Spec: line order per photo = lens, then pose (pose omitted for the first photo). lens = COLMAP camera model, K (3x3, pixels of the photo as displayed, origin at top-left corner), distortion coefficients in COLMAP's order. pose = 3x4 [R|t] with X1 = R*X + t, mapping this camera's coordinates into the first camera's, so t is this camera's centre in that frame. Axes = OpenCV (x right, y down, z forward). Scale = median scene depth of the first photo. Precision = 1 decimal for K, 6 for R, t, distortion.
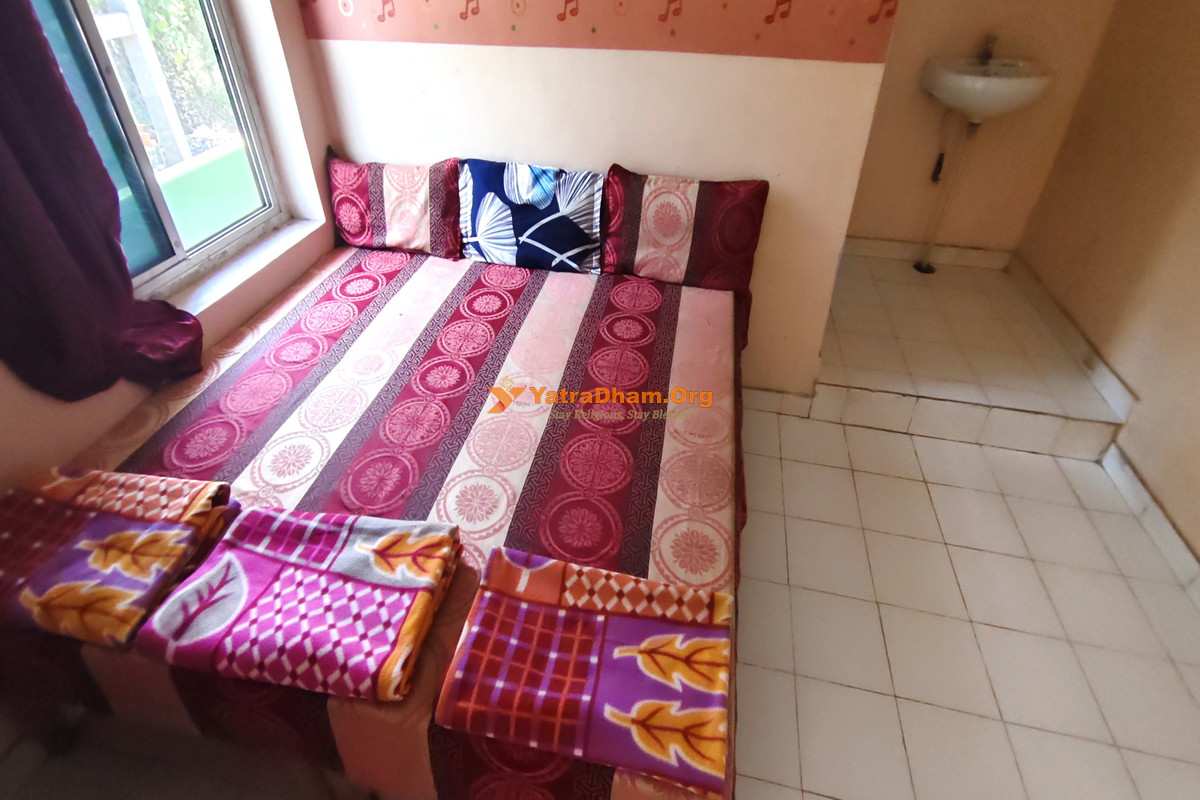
lens RADIAL K [[655.4, 0, 584.8], [0, 655.4, 402.8], [0, 0, 1]] dist [-0.040280, 0.036159]
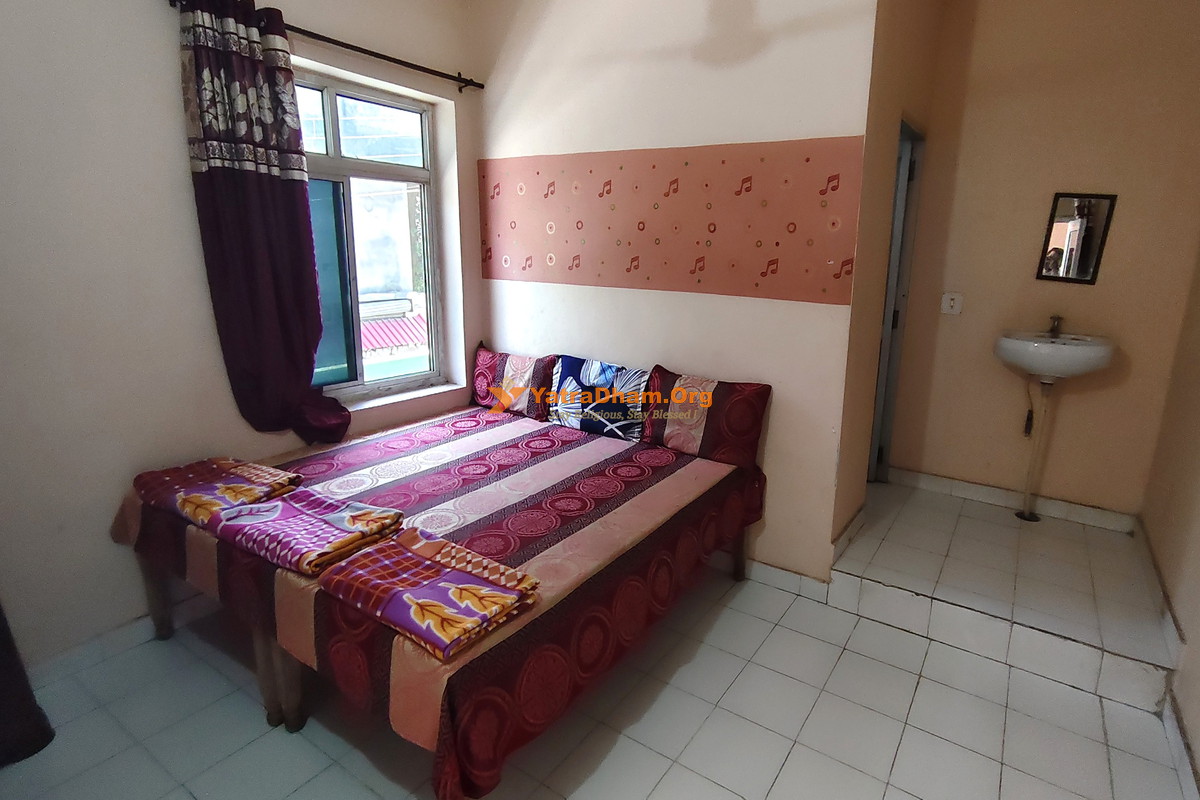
lens RADIAL K [[625.1, 0, 611.0], [0, 625.1, 394.9], [0, 0, 1]] dist [-0.037055, 0.033717]
pose [[0.944660, 0.088787, -0.315806, 0.374814], [-0.206090, 0.909613, -0.360737, 0.188355], [0.255233, 0.405859, 0.877573, -0.158877]]
